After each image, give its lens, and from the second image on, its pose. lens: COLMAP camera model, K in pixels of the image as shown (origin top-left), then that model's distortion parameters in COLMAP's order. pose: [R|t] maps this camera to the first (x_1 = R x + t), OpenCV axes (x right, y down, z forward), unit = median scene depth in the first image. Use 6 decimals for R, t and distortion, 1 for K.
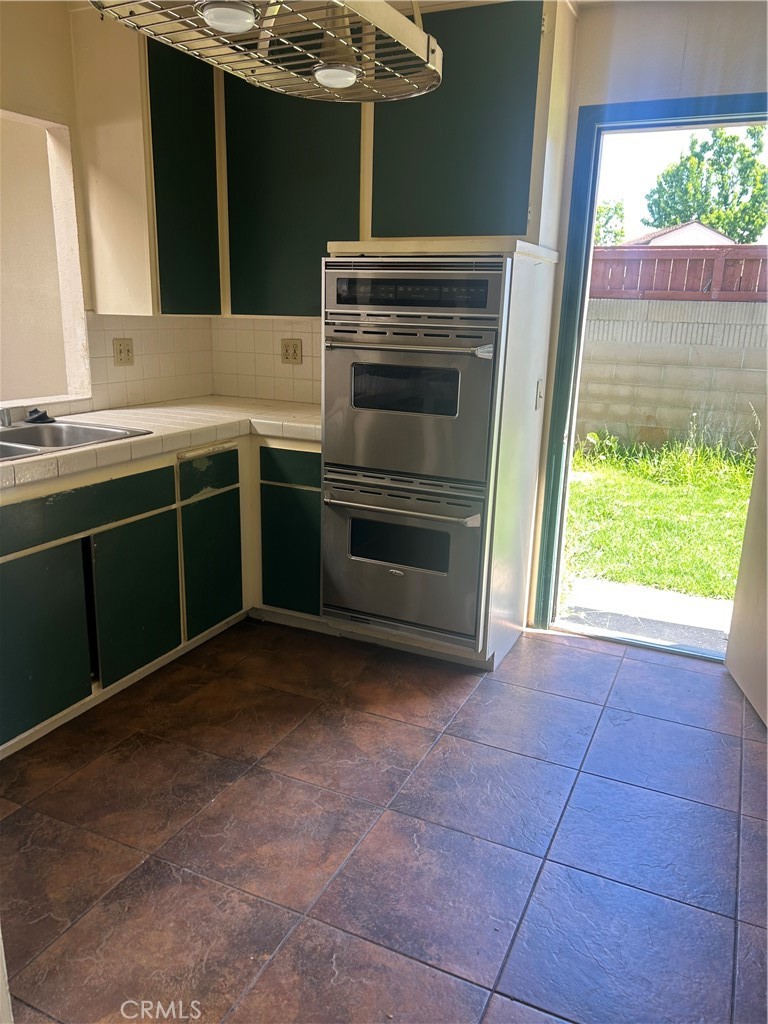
lens RADIAL K [[768.8, 0, 389.9], [0, 768.8, 519.5], [0, 0, 1]] dist [0.034285, -0.046653]
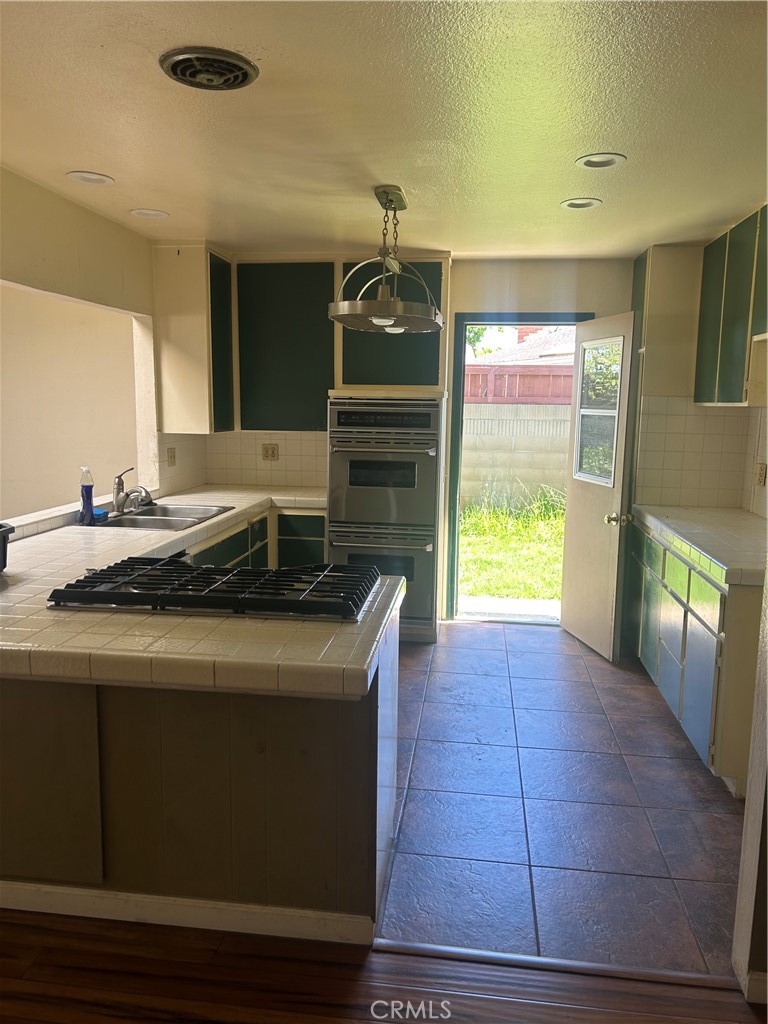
lens RADIAL K [[768.8, 0, 378.6], [0, 768.8, 512.7], [0, 0, 1]] dist [0.034285, -0.046653]
pose [[0.953418, -0.053543, 0.296861, -0.437086], [0.086600, 0.991278, -0.099339, 0.073006], [-0.288953, 0.120420, 0.949740, -0.528034]]
